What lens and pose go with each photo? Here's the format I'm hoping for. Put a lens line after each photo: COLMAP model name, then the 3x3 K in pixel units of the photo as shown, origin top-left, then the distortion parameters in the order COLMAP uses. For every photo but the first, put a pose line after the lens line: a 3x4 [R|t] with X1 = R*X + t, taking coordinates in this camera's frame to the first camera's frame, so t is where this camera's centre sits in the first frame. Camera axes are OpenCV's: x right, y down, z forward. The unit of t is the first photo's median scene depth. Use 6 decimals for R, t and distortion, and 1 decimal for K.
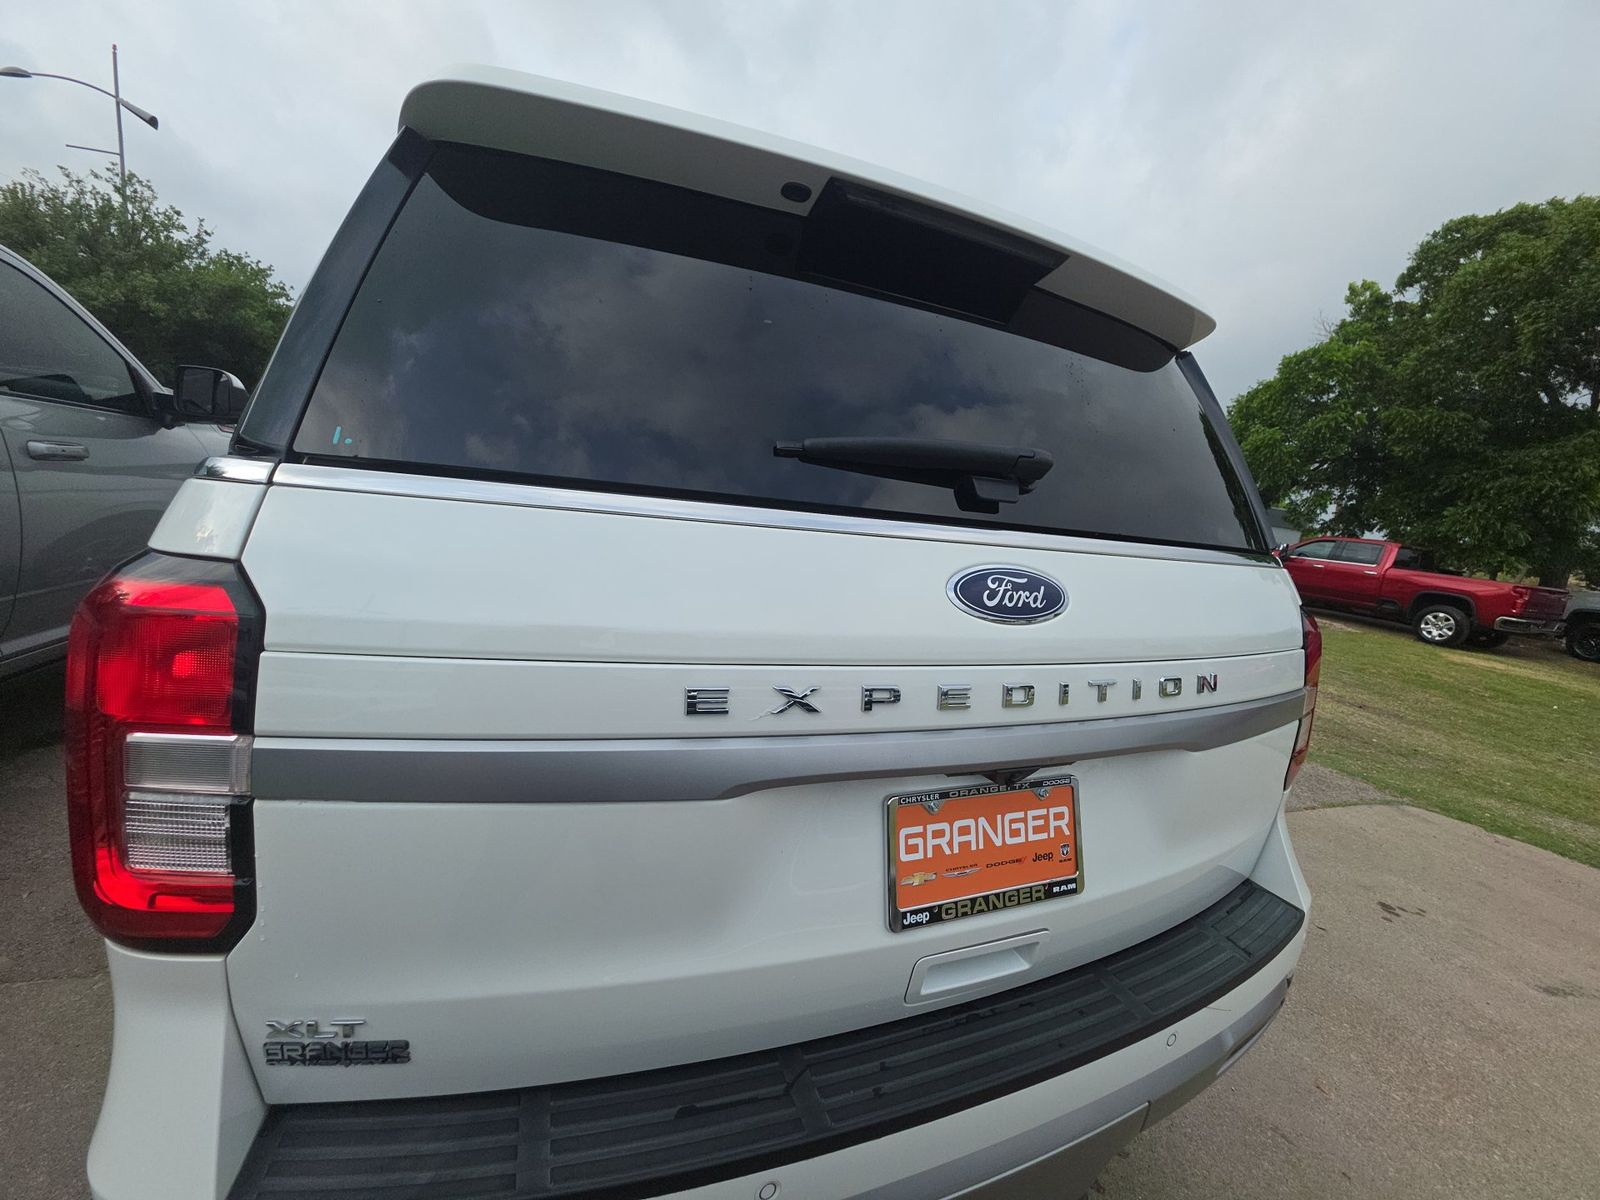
lens RADIAL K [[633.5, 0, 800.0], [0, 633.5, 600.0], [0, 0, 1]] dist [0.015988, -0.010425]
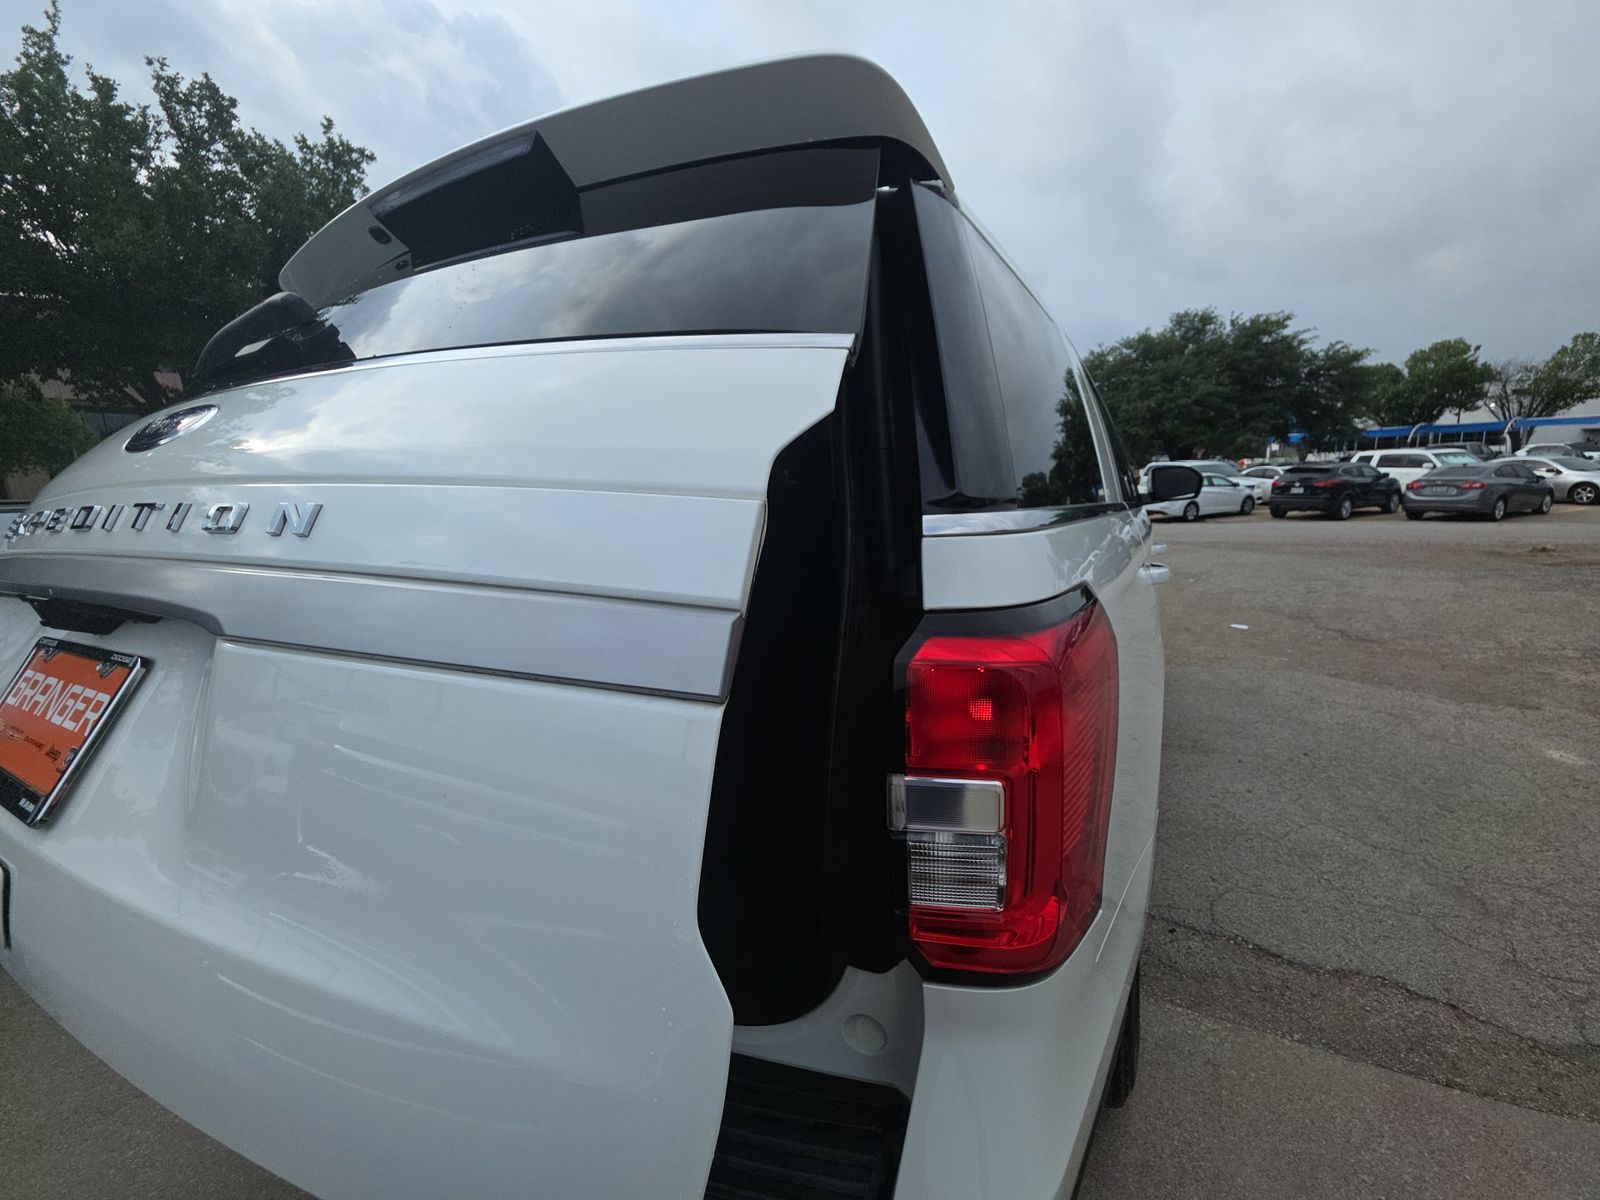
lens RADIAL K [[633.5, 0, 800.0], [0, 633.5, 600.0], [0, 0, 1]] dist [0.015988, -0.010425]
pose [[0.625913, 0.006624, -0.779865, 1.502892], [-0.026766, 0.999557, -0.012992, 0.256176], [0.779433, 0.029006, 0.625813, 1.299683]]
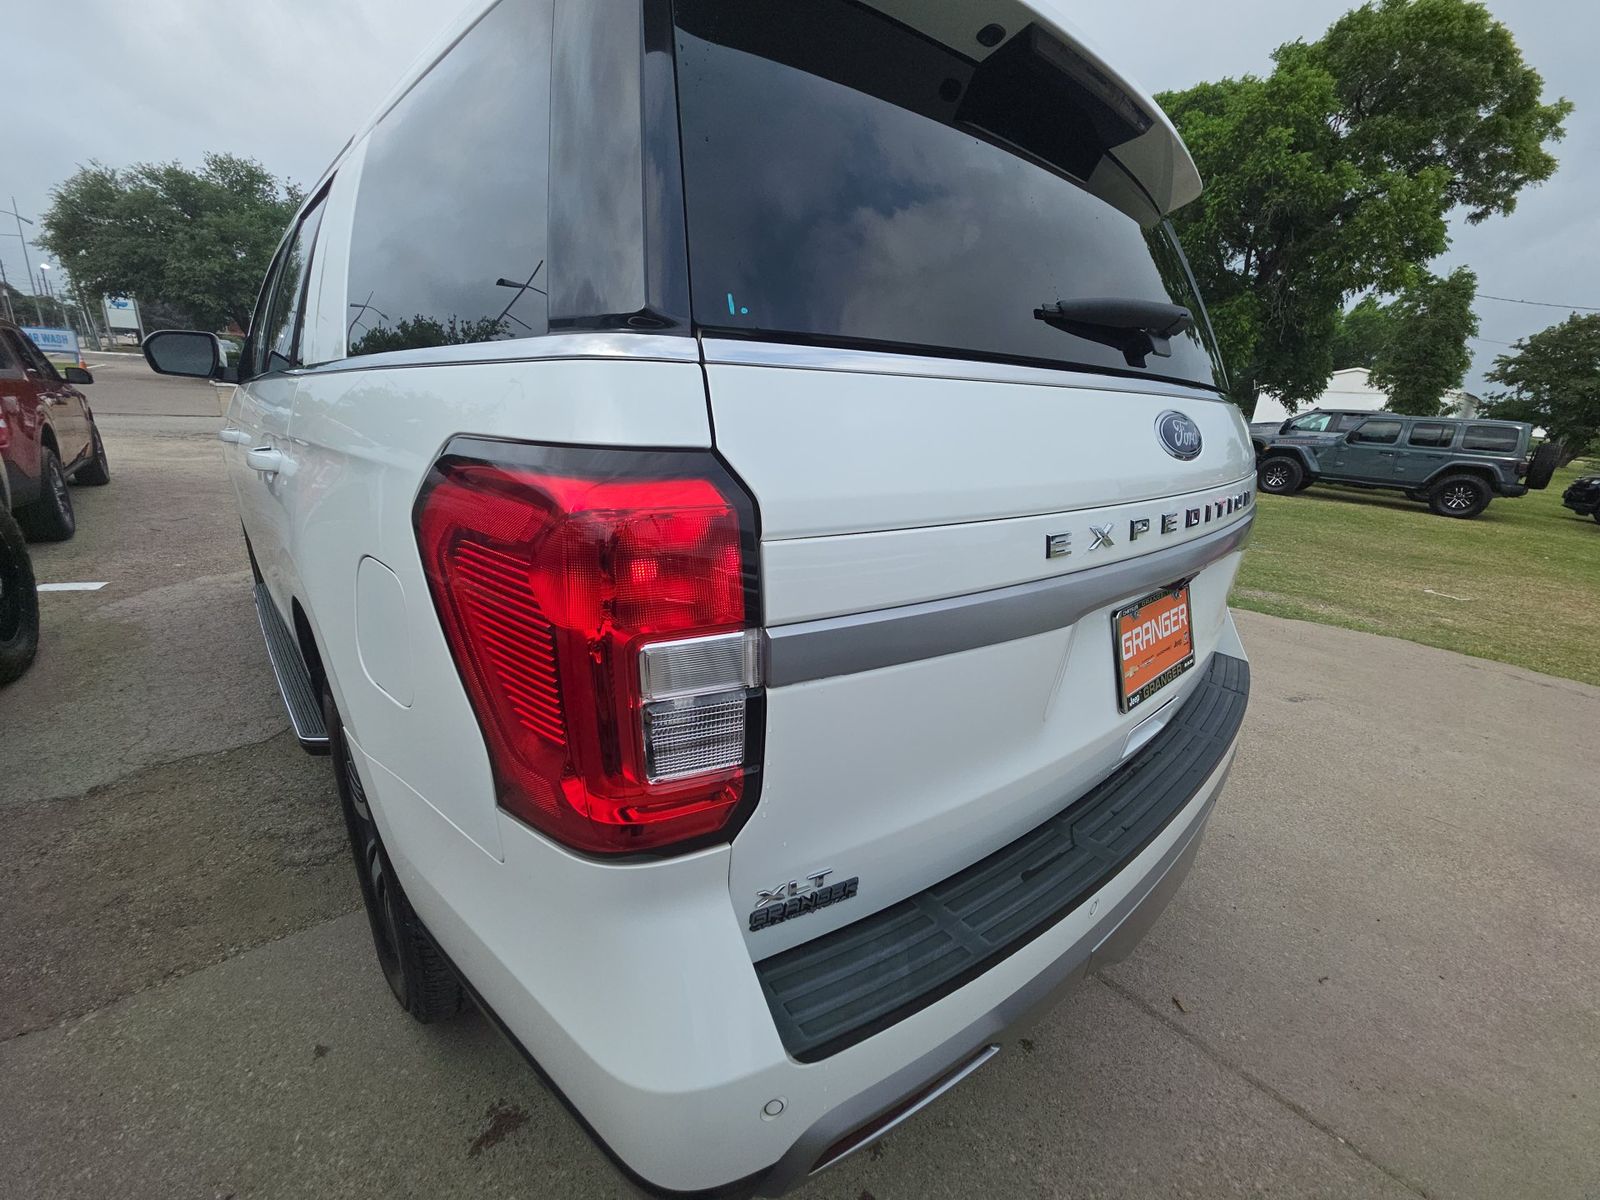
lens RADIAL K [[633.5, 0, 800.0], [0, 633.5, 600.0], [0, 0, 1]] dist [0.015988, -0.010425]
pose [[0.942436, -0.153273, 0.297190, -0.803008], [0.097839, 0.976262, 0.193235, -0.010408], [-0.319753, -0.153034, 0.935061, 0.048103]]
